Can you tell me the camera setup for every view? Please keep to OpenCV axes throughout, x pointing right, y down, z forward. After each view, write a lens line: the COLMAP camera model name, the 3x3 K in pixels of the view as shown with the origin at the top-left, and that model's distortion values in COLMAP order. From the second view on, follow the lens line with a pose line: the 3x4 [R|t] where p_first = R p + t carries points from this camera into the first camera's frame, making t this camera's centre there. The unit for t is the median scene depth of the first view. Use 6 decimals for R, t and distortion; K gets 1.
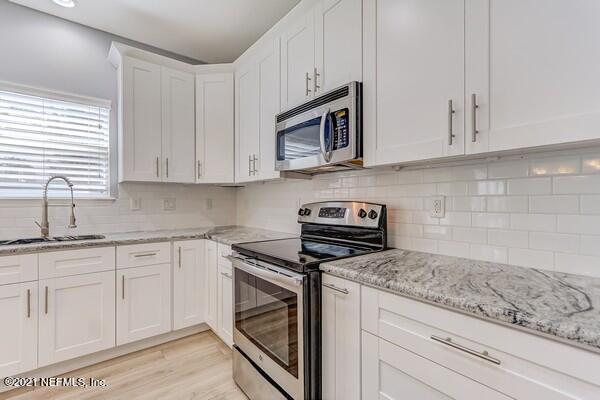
lens RADIAL K [[277.5, 0, 300.0], [0, 277.5, 200.0], [0, 0, 1]] dist [0.013713, -0.000126]
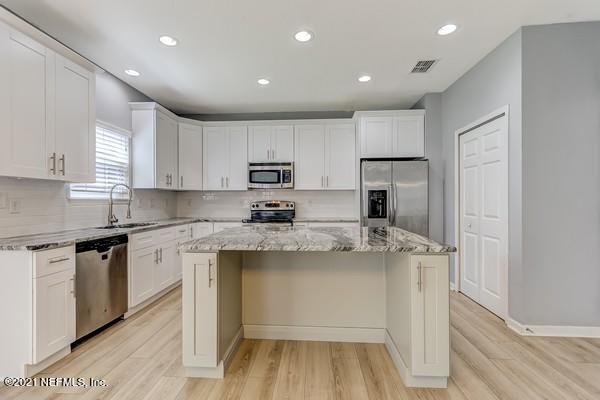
lens RADIAL K [[277.5, 0, 300.0], [0, 277.5, 200.0], [0, 0, 1]] dist [0.013713, -0.000126]
pose [[0.666014, 0.000880, 0.745939, -1.483558], [-0.004618, 0.999985, 0.002944, -0.011139], [-0.745925, -0.005406, 0.666008, -0.798653]]
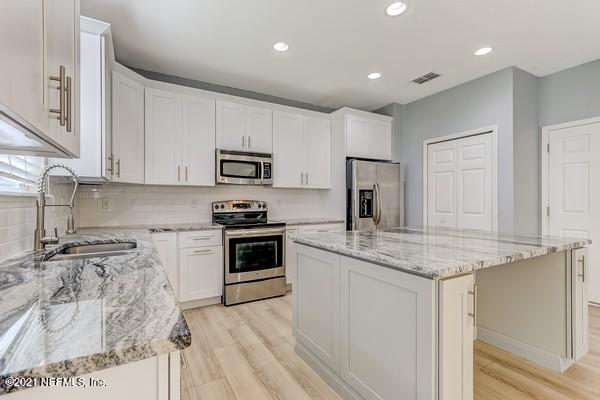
lens RADIAL K [[277.5, 0, 300.0], [0, 277.5, 200.0], [0, 0, 1]] dist [0.013713, -0.000126]
pose [[0.142693, 0.002274, 0.989764, -1.672915], [-0.007236, 0.999973, -0.001254, 0.001712], [-0.989741, -0.006983, 0.142705, 0.284393]]
